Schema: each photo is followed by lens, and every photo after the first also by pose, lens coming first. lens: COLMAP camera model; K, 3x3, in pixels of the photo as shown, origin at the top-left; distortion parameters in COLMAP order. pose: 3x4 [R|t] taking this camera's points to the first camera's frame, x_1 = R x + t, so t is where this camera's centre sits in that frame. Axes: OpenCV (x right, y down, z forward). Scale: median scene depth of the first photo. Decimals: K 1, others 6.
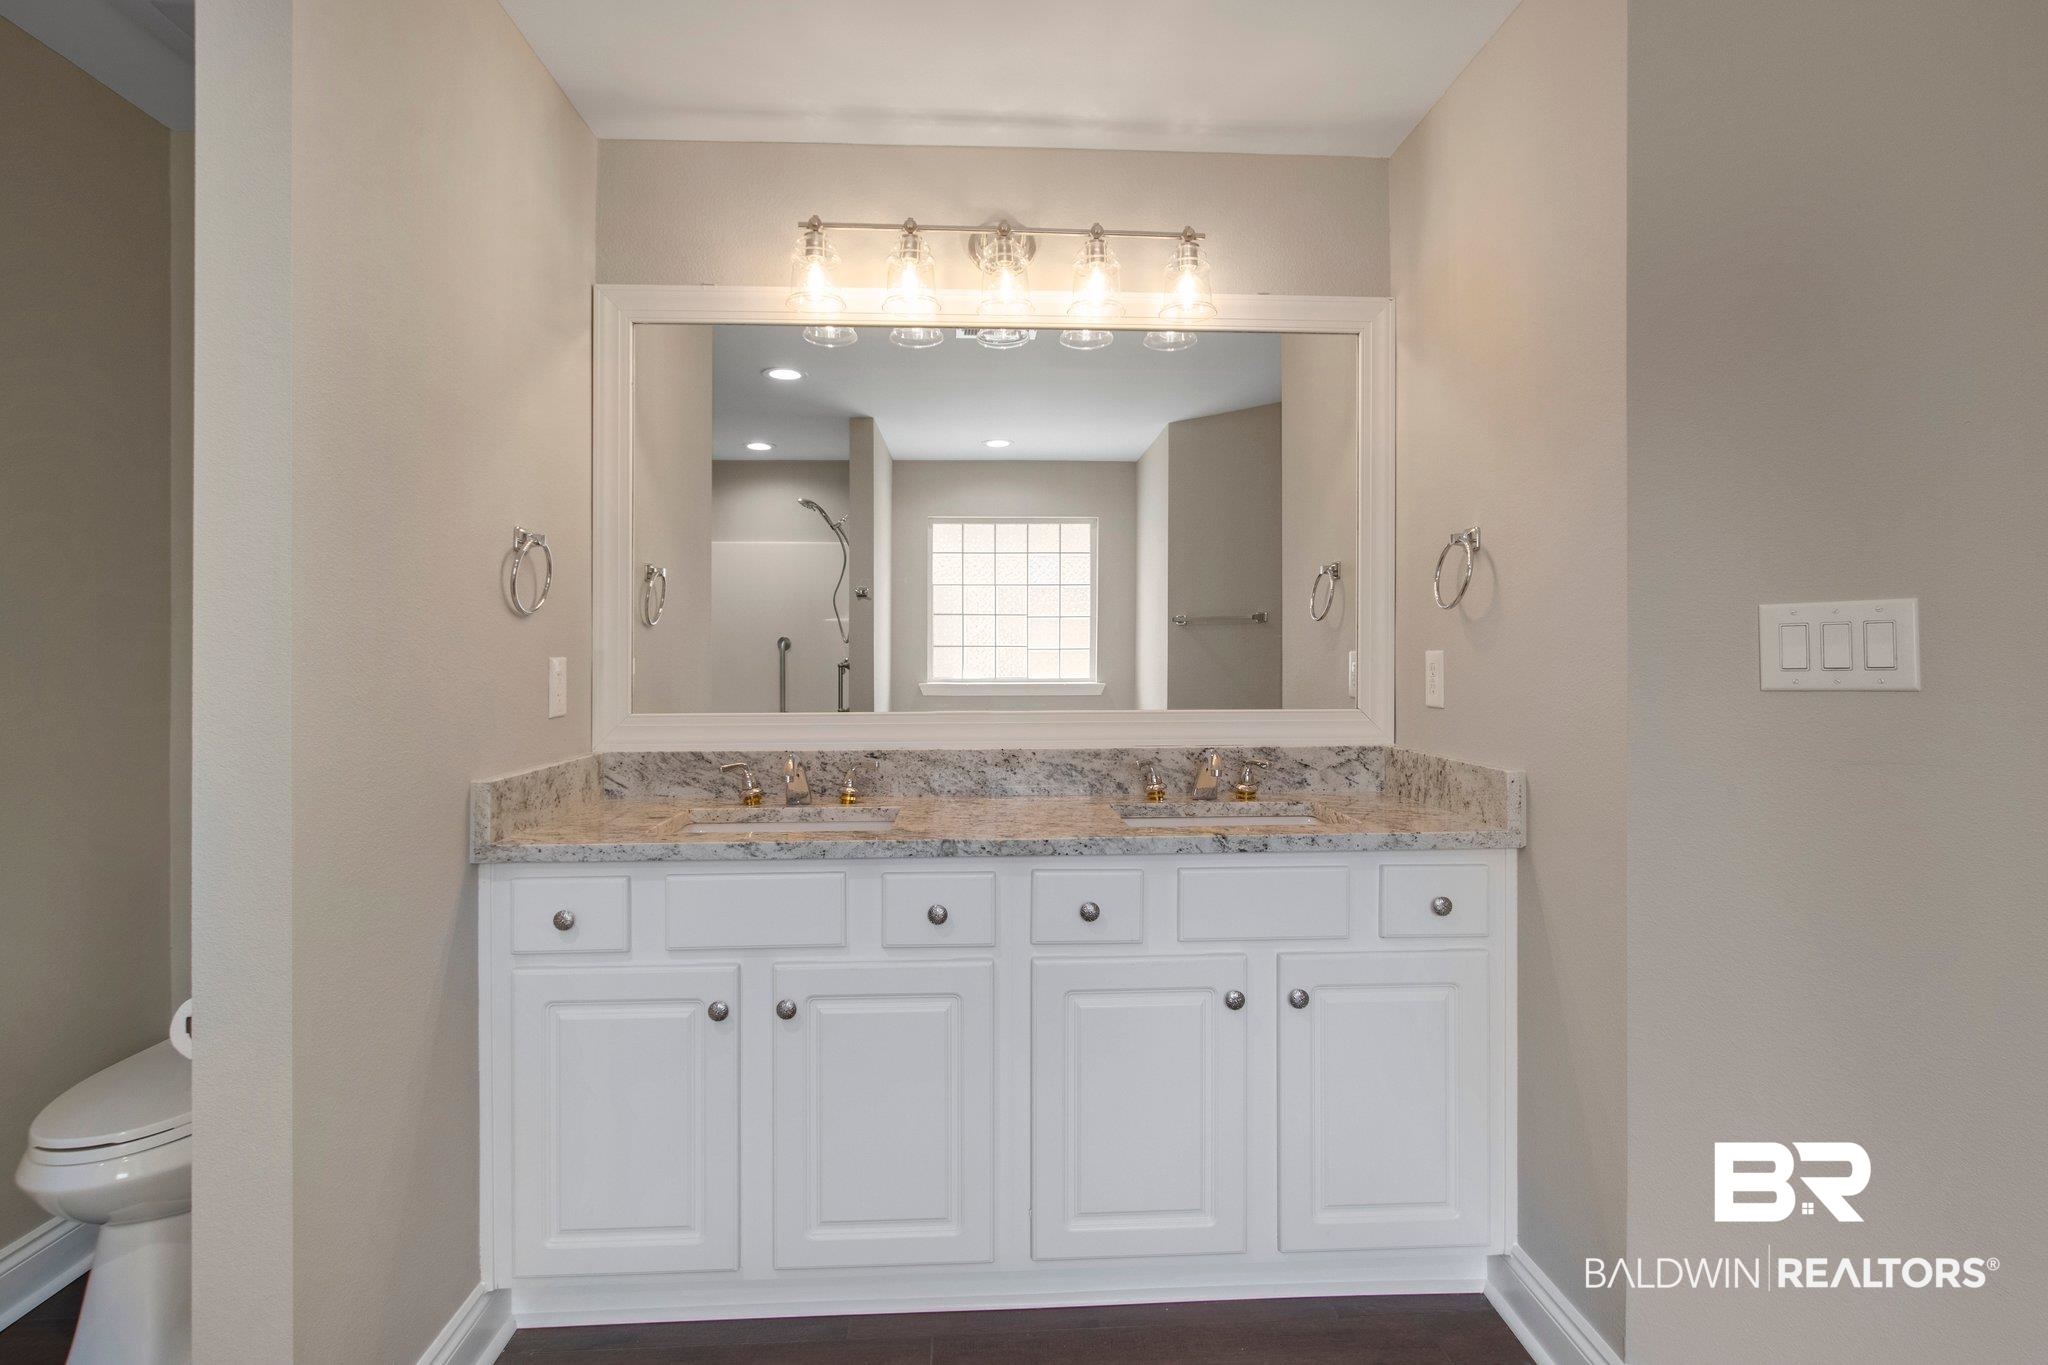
lens RADIAL K [[993.8, 0, 1013.8], [0, 993.8, 667.1], [0, 0, 1]] dist [0.016637, 0.004074]
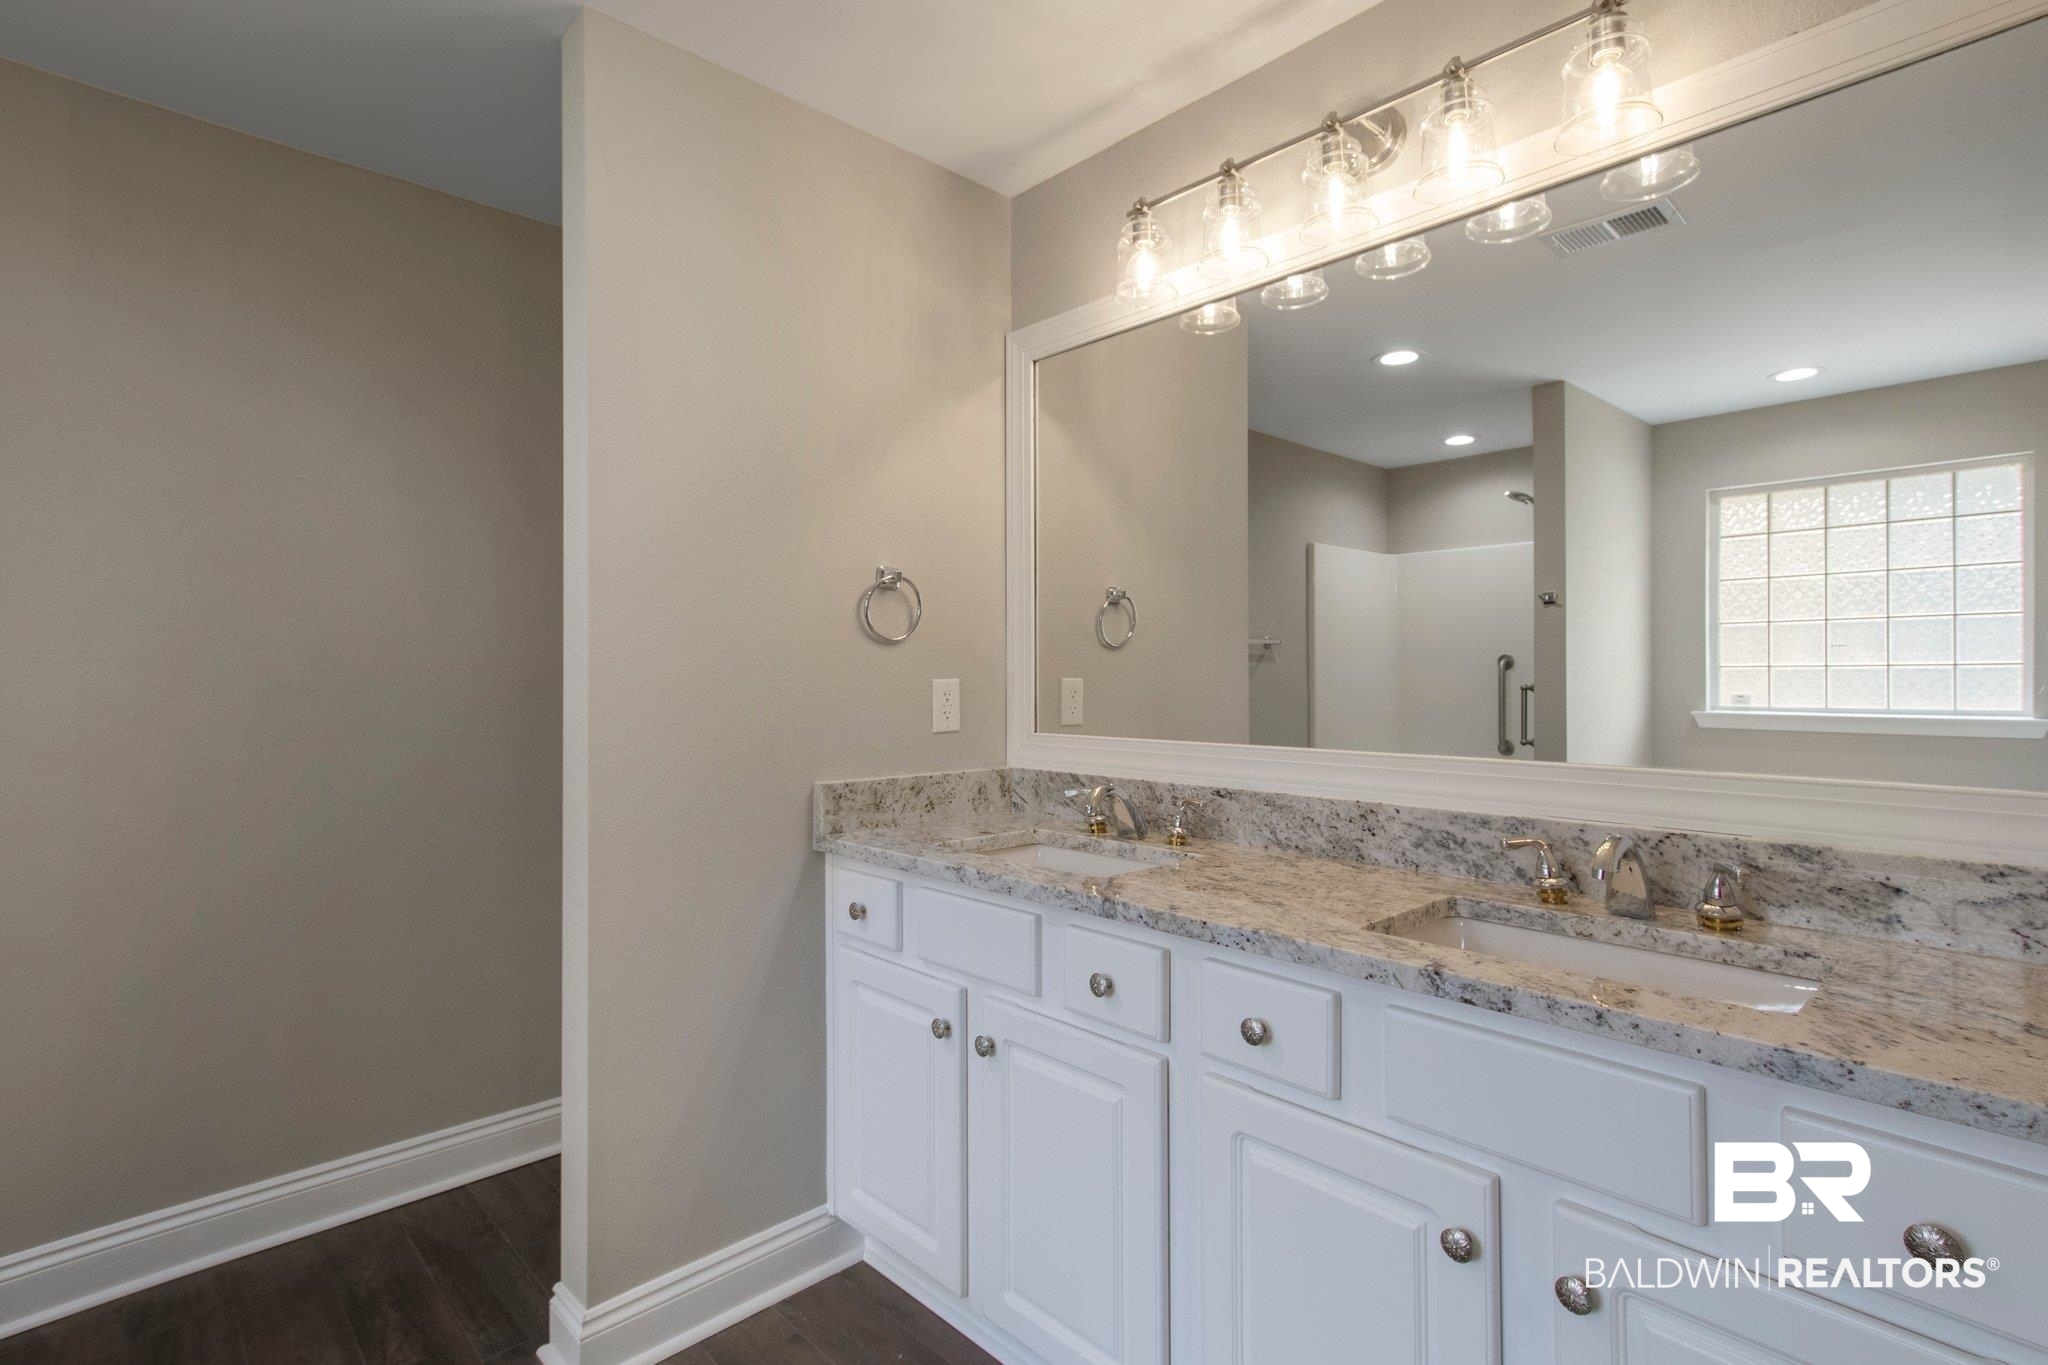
lens RADIAL K [[993.8, 0, 1016.5], [0, 993.8, 677.3], [0, 0, 1]] dist [0.016637, 0.004074]
pose [[0.646858, 0.001865, -0.762608, 0.405116], [-0.009110, 0.999945, -0.005282, -0.005768], [0.762556, 0.010365, 0.646839, 0.309078]]
